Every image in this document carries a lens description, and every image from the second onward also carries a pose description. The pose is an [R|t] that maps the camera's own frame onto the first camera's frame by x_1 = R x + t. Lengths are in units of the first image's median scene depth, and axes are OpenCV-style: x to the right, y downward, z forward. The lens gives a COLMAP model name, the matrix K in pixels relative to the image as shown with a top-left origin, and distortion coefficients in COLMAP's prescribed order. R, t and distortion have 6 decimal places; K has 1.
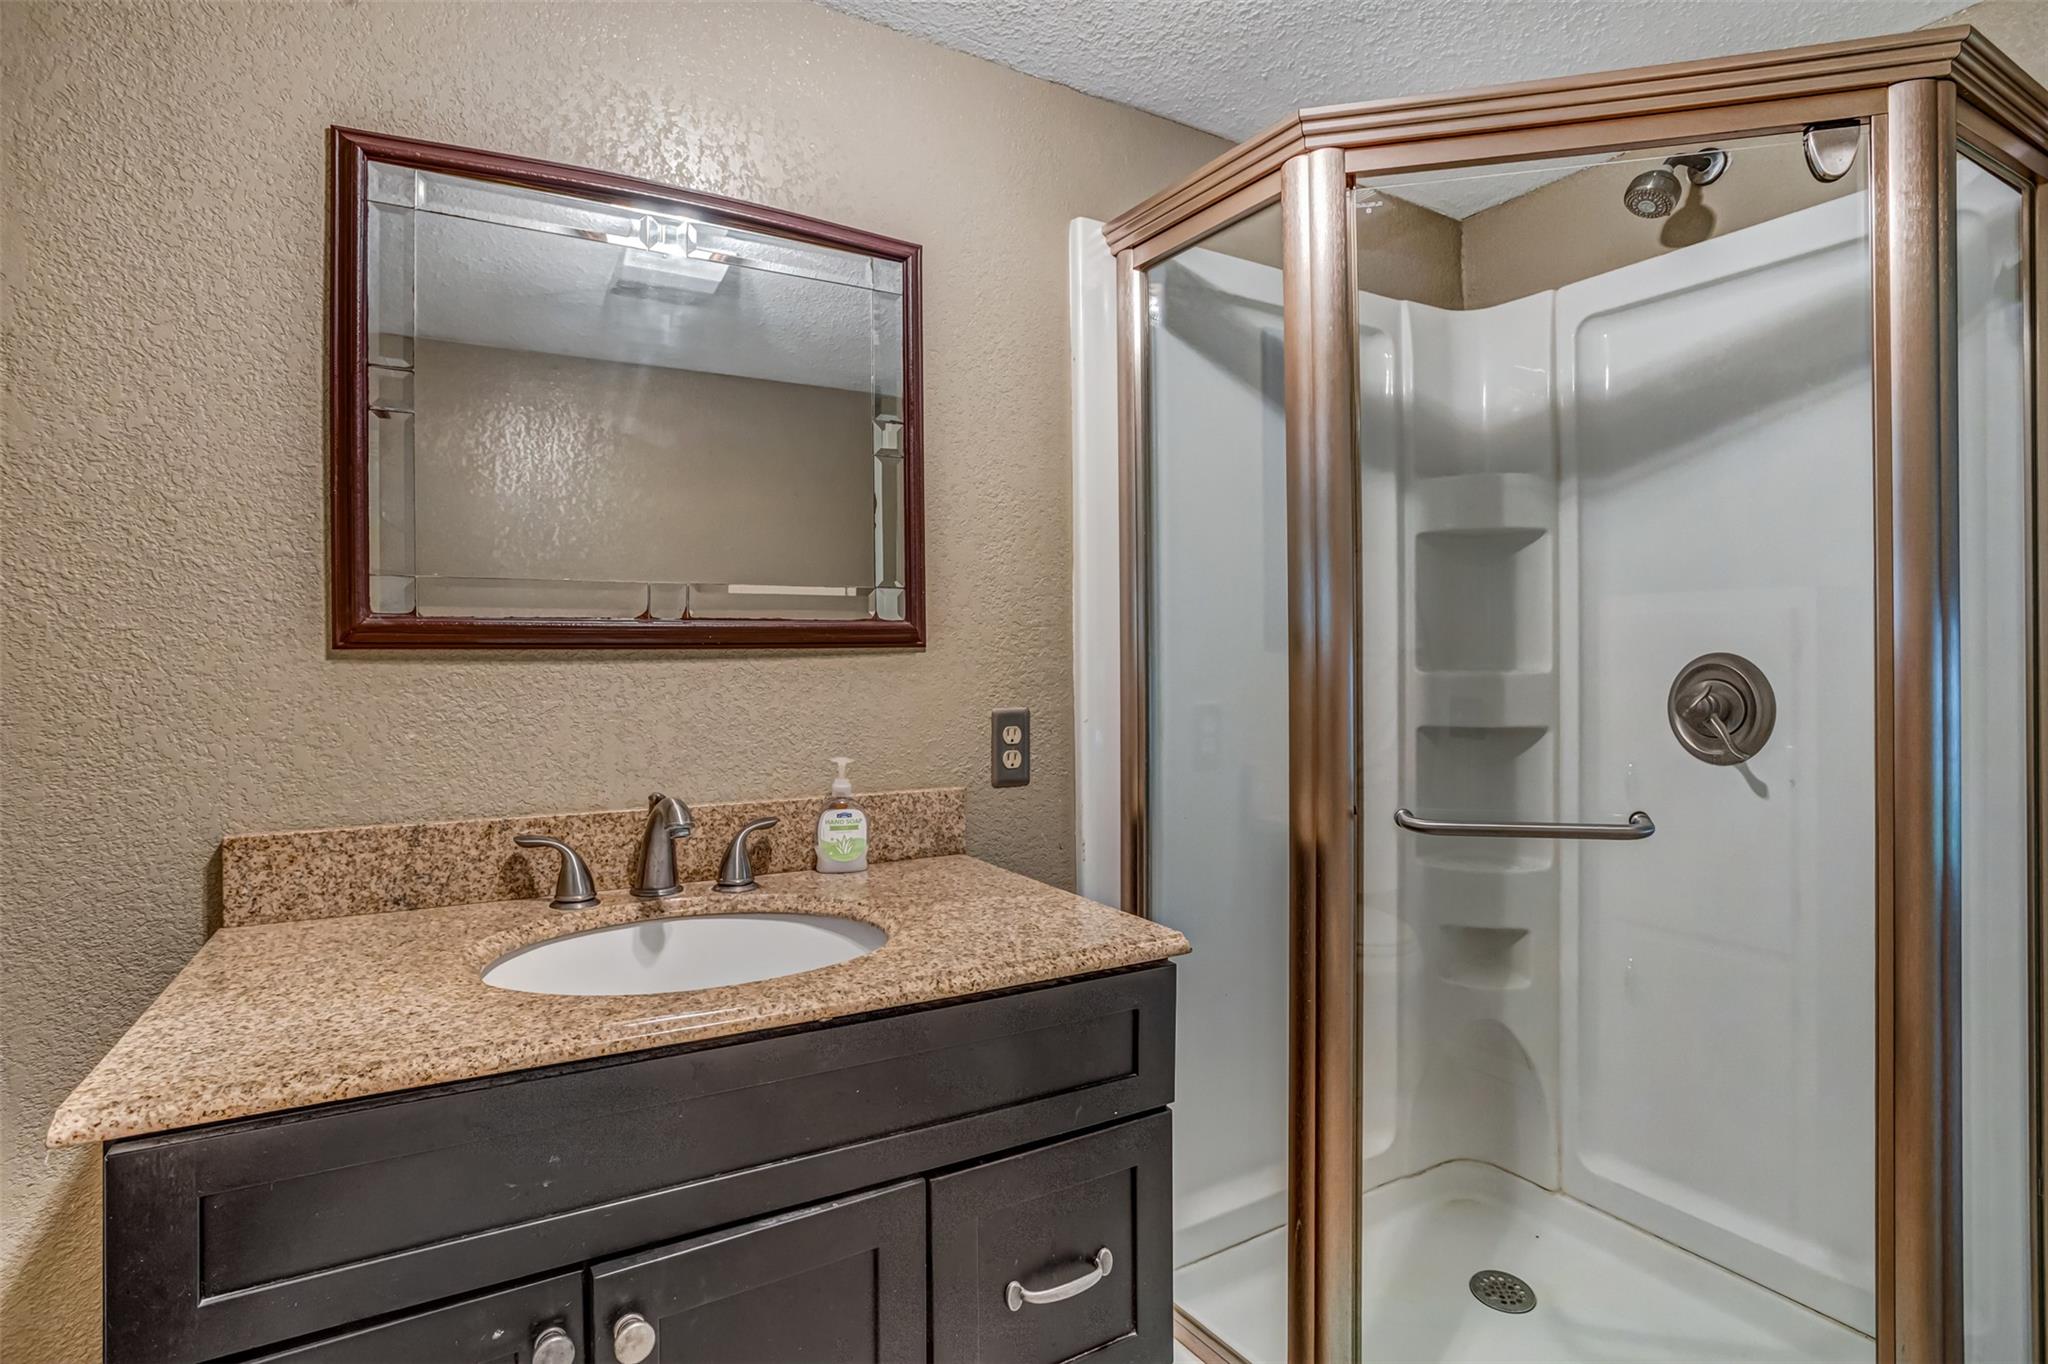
lens RADIAL K [[1035.2, 0, 1012.2], [0, 1035.2, 654.0], [0, 0, 1]] dist [-0.048135, 0.028144]
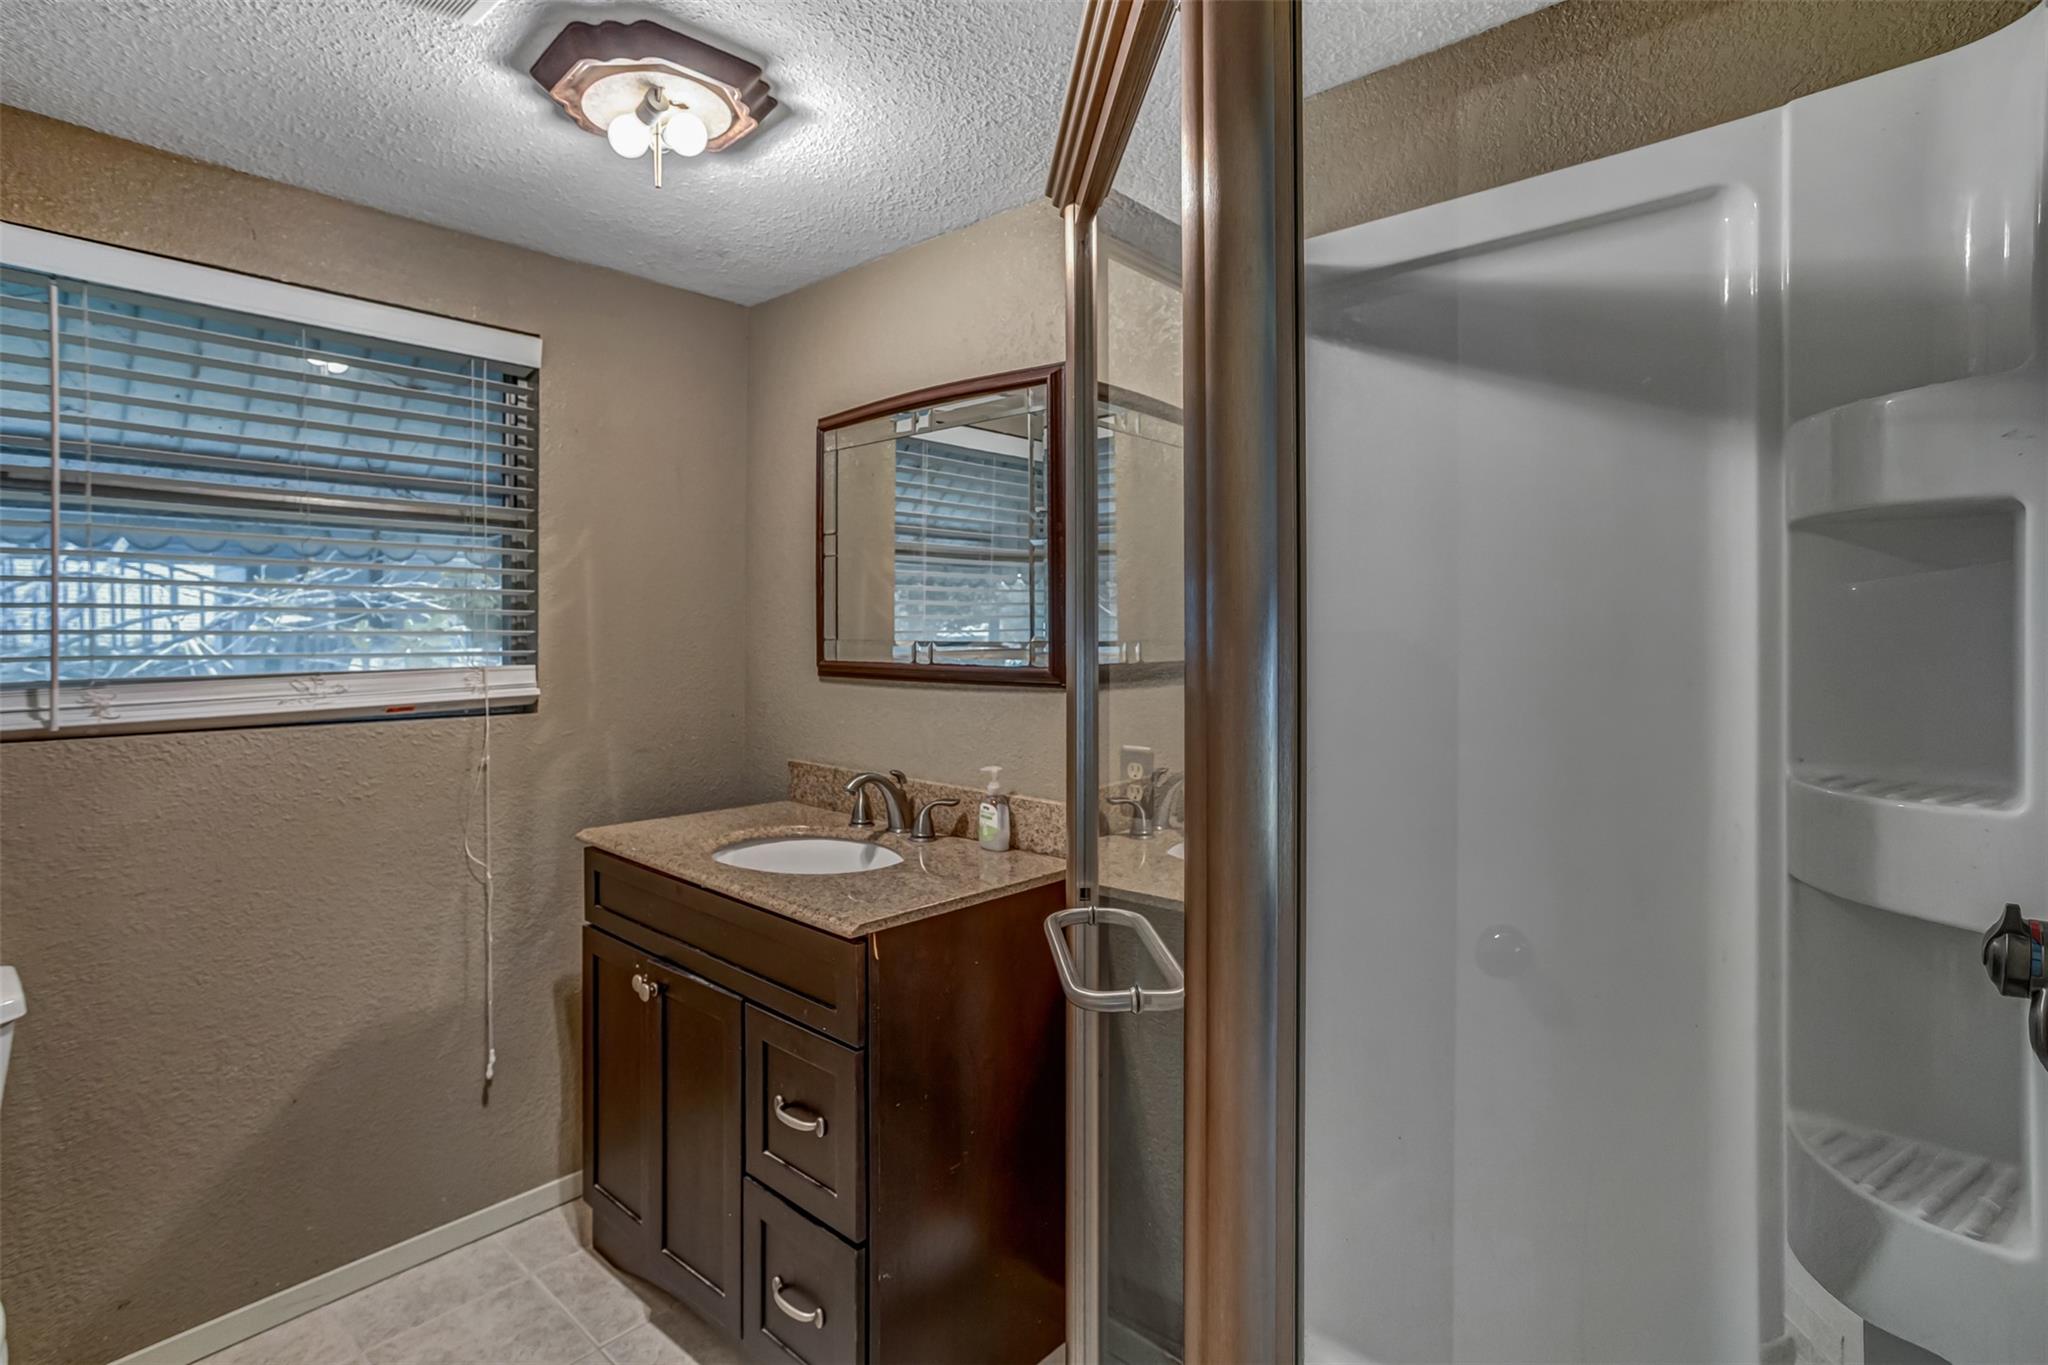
lens RADIAL K [[1035.2, 0, 1012.2], [0, 1035.2, 654.5], [0, 0, 1]] dist [-0.048135, 0.028144]
pose [[0.285985, 0.027614, -0.957836, 1.258504], [-0.005486, 0.999616, 0.027180, -0.093409], [0.958218, -0.002519, 0.286027, 0.689868]]
